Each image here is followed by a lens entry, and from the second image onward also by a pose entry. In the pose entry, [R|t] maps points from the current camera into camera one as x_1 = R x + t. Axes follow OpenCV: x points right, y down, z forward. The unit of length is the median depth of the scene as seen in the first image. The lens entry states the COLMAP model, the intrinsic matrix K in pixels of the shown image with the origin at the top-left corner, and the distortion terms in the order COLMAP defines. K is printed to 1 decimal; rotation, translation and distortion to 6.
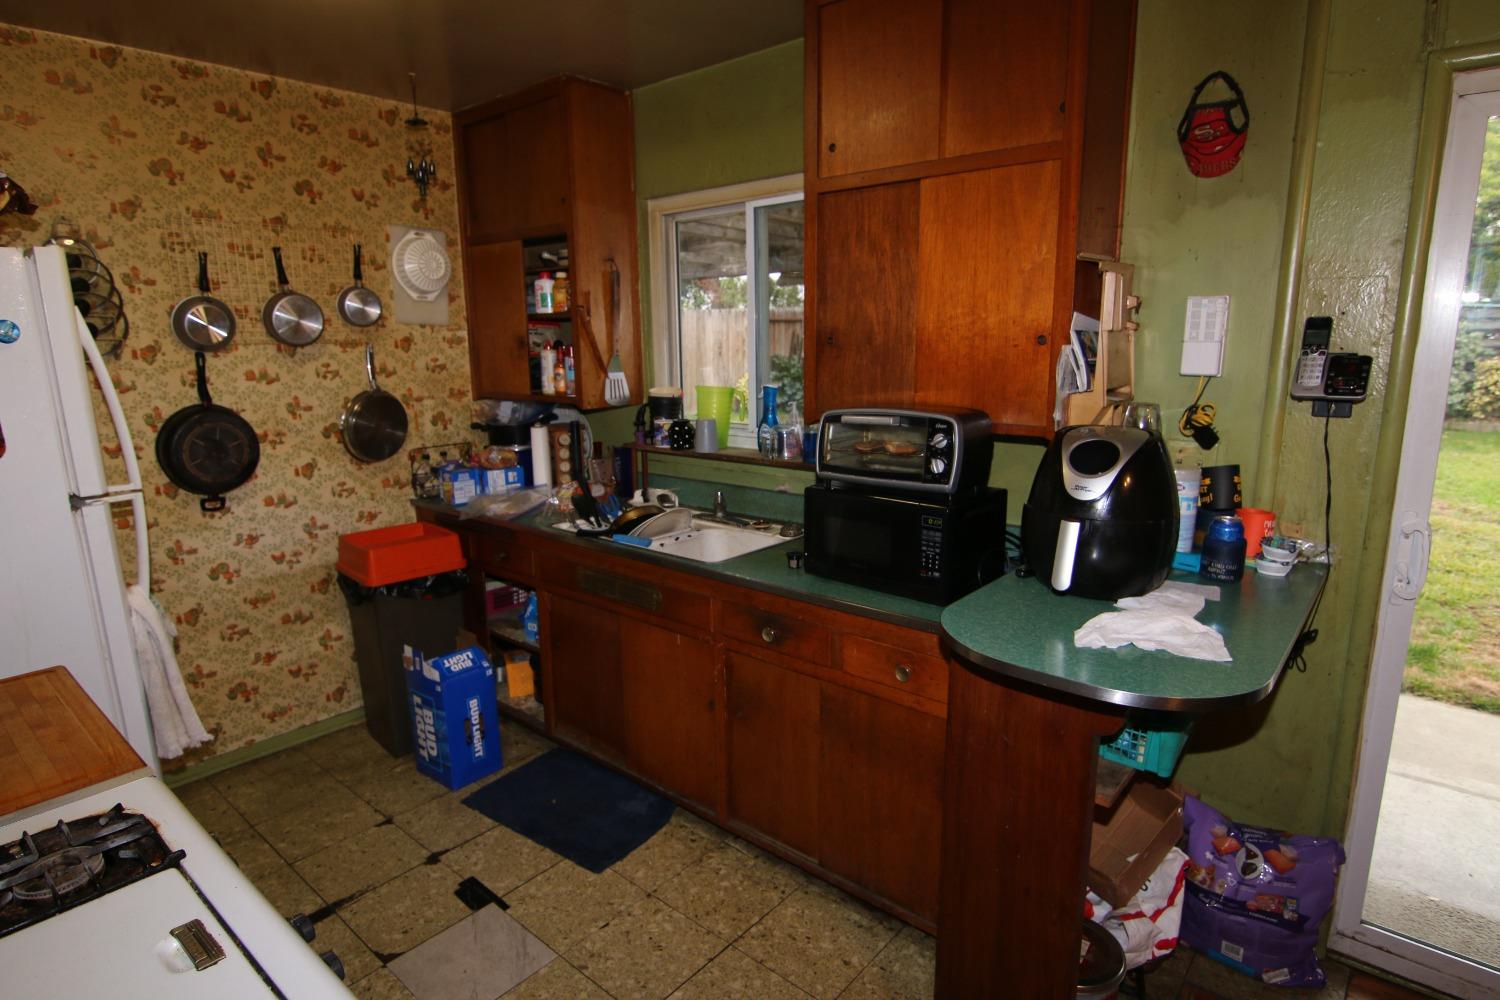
lens RADIAL K [[808.3, 0, 750.0], [0, 808.3, 500.0], [0, 0, 1]] dist [-0.006800, -0.010126]
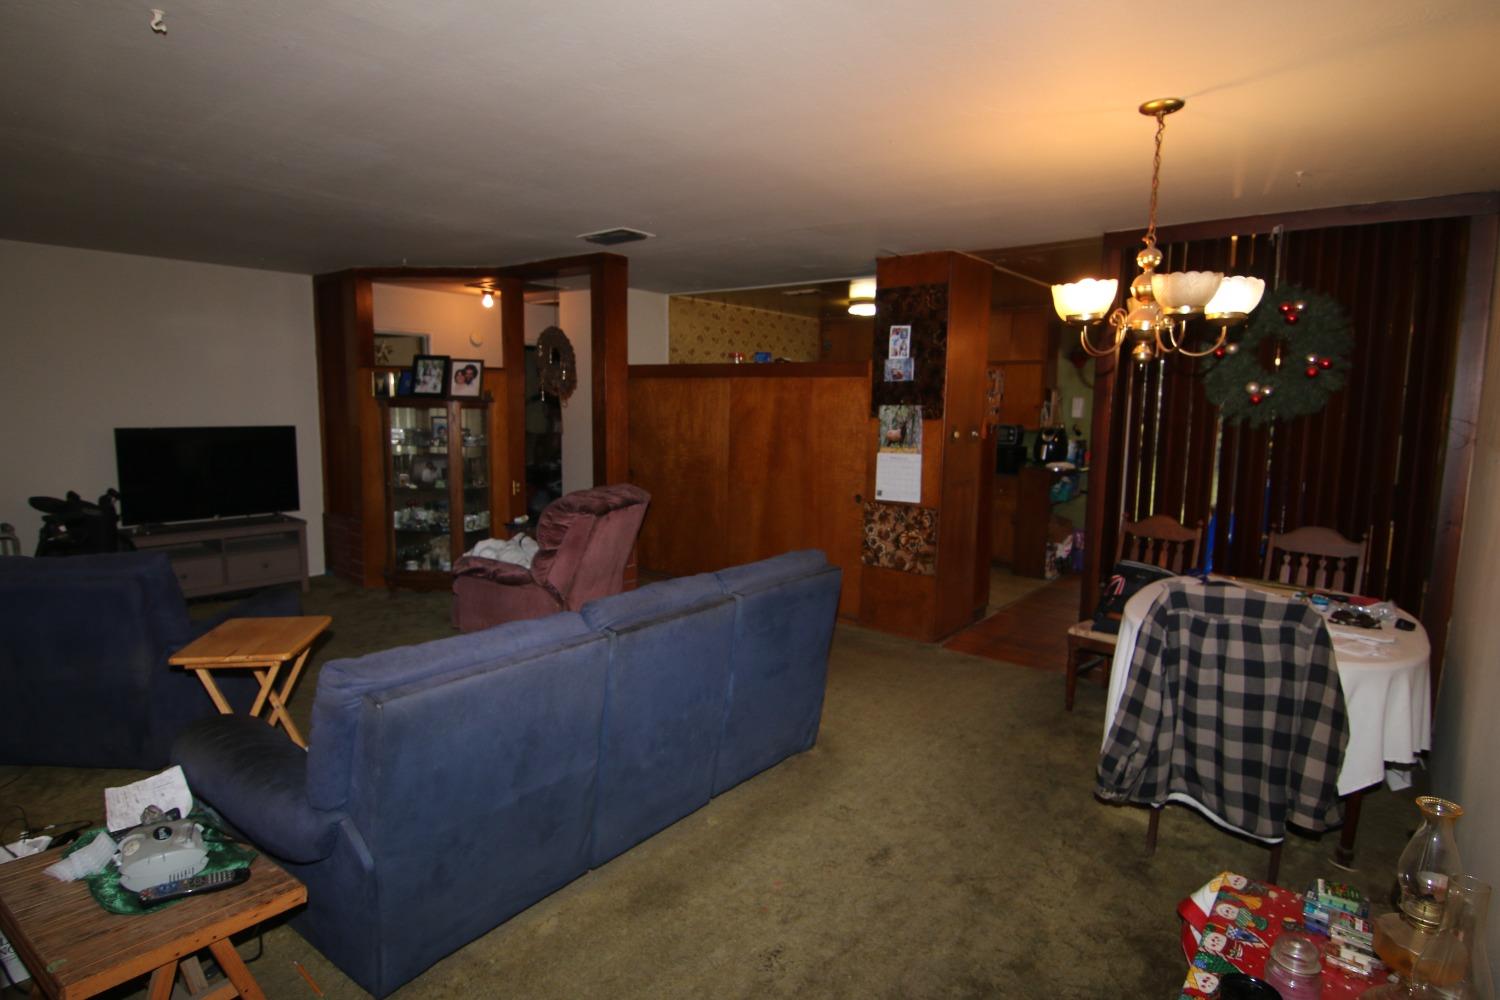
lens RADIAL K [[748.3, 0, 750.0], [0, 748.3, 500.0], [0, 0, 1]] dist [-0.001936, -0.013503]
pose [[0.999449, 0.022030, 0.024830, -0.717524], [-0.020344, 0.997597, -0.066233, 0.336604], [-0.026230, 0.065691, 0.997495, -1.655549]]
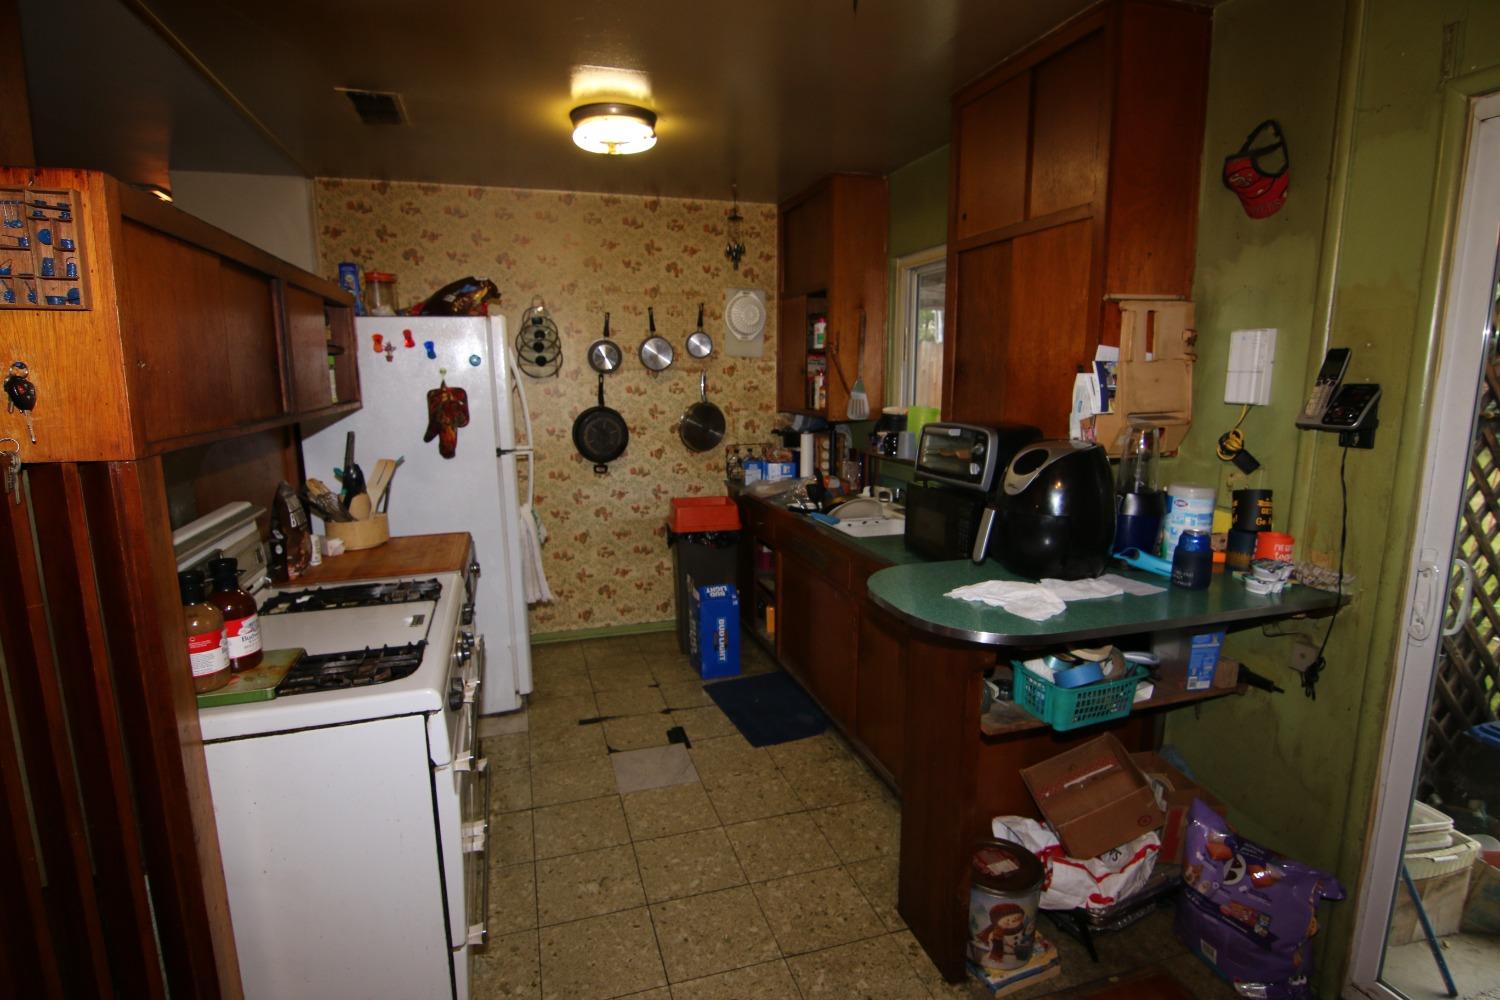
lens RADIAL K [[748.3, 0, 750.0], [0, 748.3, 500.0], [0, 0, 1]] dist [-0.001936, -0.013503]
pose [[0.849120, 0.096728, -0.519268, 0.345491], [-0.109564, 0.993962, 0.005991, 0.023664], [0.516712, 0.051806, 0.854591, -0.107432]]
